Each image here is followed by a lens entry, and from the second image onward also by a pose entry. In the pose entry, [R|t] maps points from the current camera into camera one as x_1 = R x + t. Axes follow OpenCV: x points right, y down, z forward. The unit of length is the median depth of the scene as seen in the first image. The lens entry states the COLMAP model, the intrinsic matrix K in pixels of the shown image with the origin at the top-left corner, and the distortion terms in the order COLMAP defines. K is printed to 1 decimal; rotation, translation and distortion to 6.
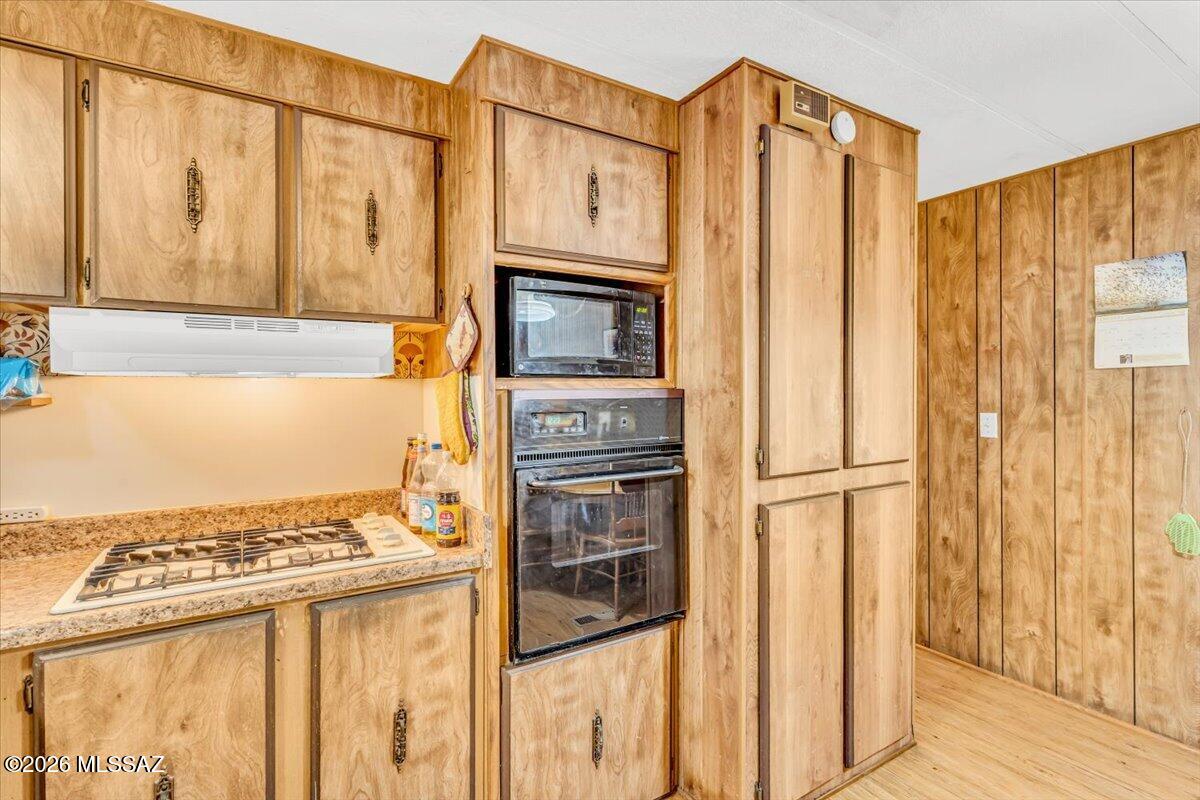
lens RADIAL K [[579.7, 0, 625.2], [0, 579.7, 393.5], [0, 0, 1]] dist [0.001056, -0.000062]
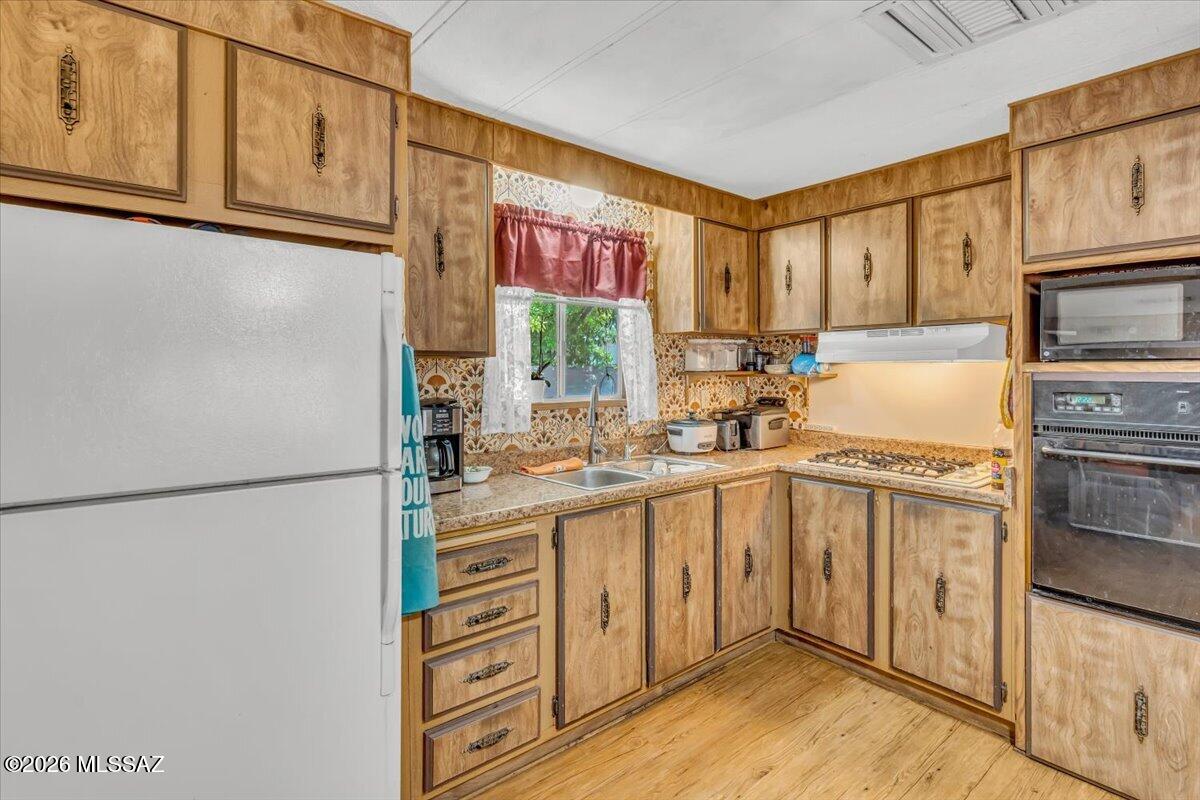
lens RADIAL K [[579.7, 0, 609.6], [0, 579.7, 367.5], [0, 0, 1]] dist [0.001056, -0.000062]
pose [[0.135324, 0.005582, -0.990786, 0.866088], [-0.003972, 0.999979, 0.005092, -0.018355], [0.990793, 0.003246, 0.135343, -0.072230]]
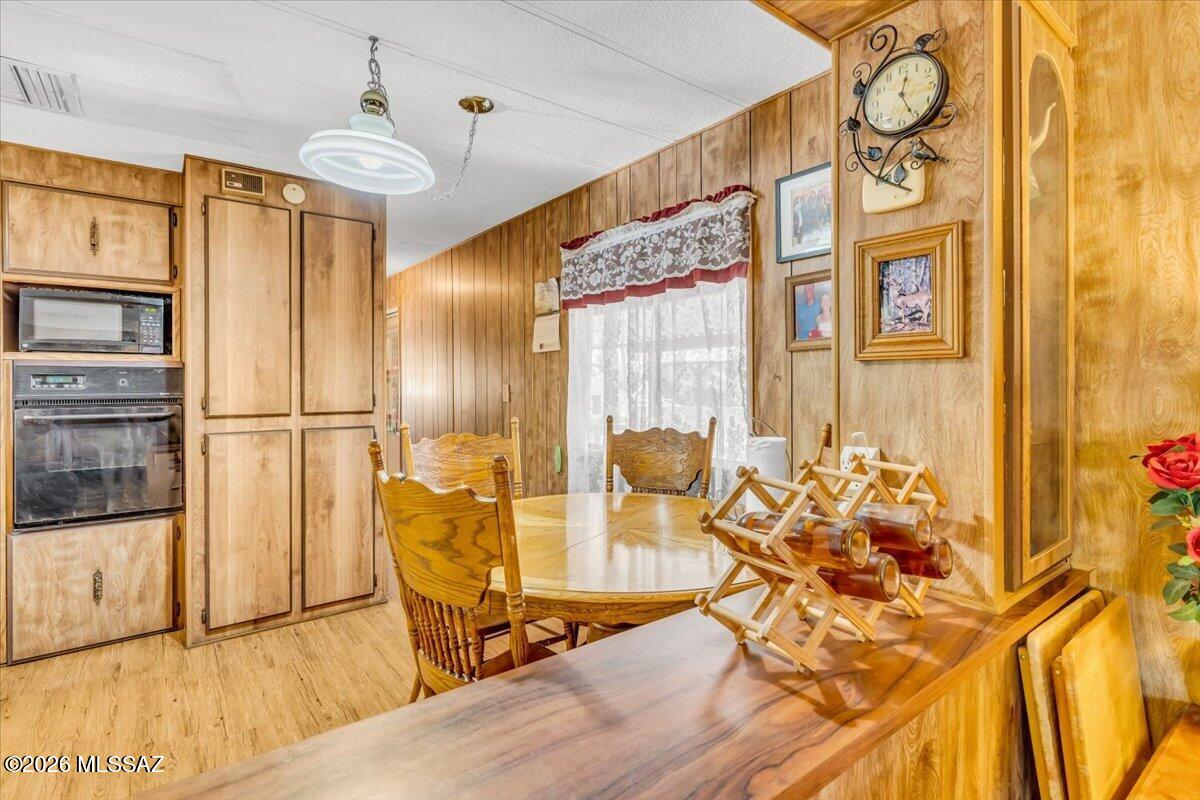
lens RADIAL K [[579.7, 0, 605.2], [0, 579.7, 384.8], [0, 0, 1]] dist [0.001056, -0.000062]
pose [[0.995058, 0.001803, 0.099280, 1.189664], [-0.001549, 0.999995, -0.002633, 0.061039], [-0.099285, 0.002467, 0.995056, -0.706133]]
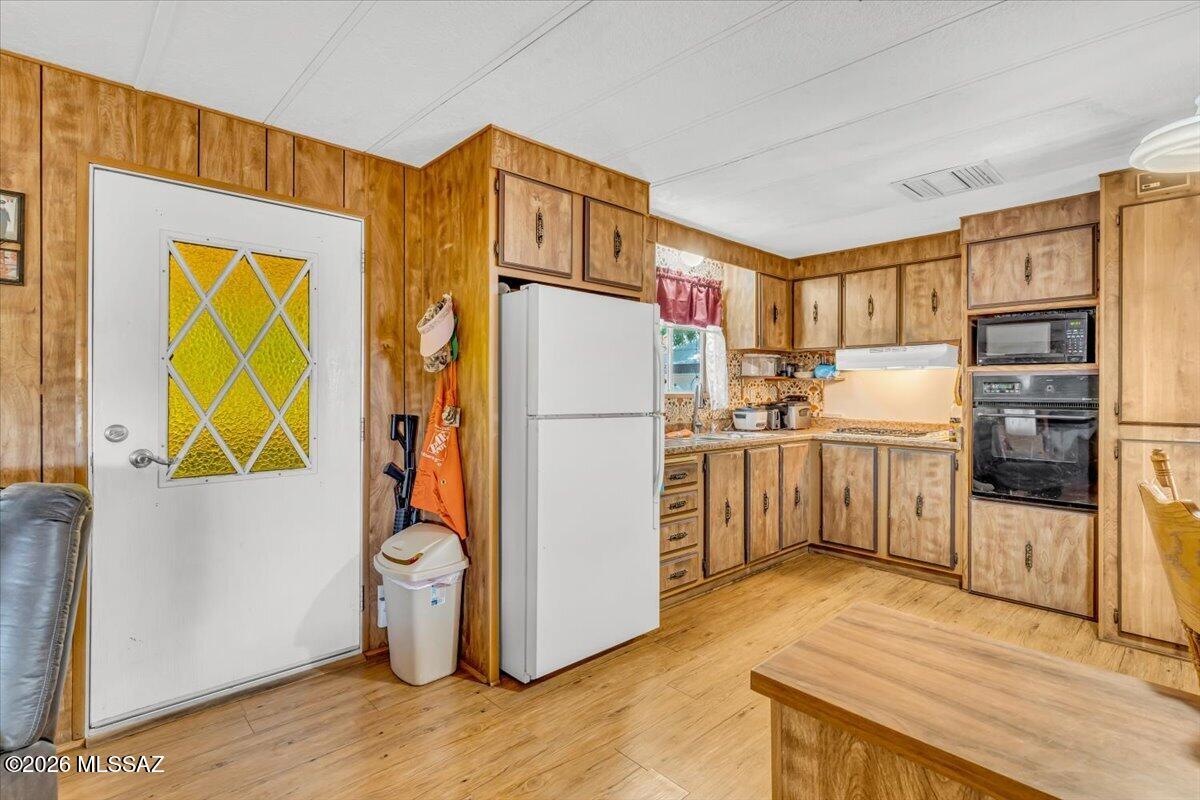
lens RADIAL K [[579.7, 0, 597.5], [0, 579.7, 388.3], [0, 0, 1]] dist [0.001056, -0.000062]
pose [[0.190391, 0.004239, -0.981699, 1.589425], [-0.009305, 0.999954, 0.002513, 0.060409], [0.981664, 0.008657, 0.190422, -0.767295]]
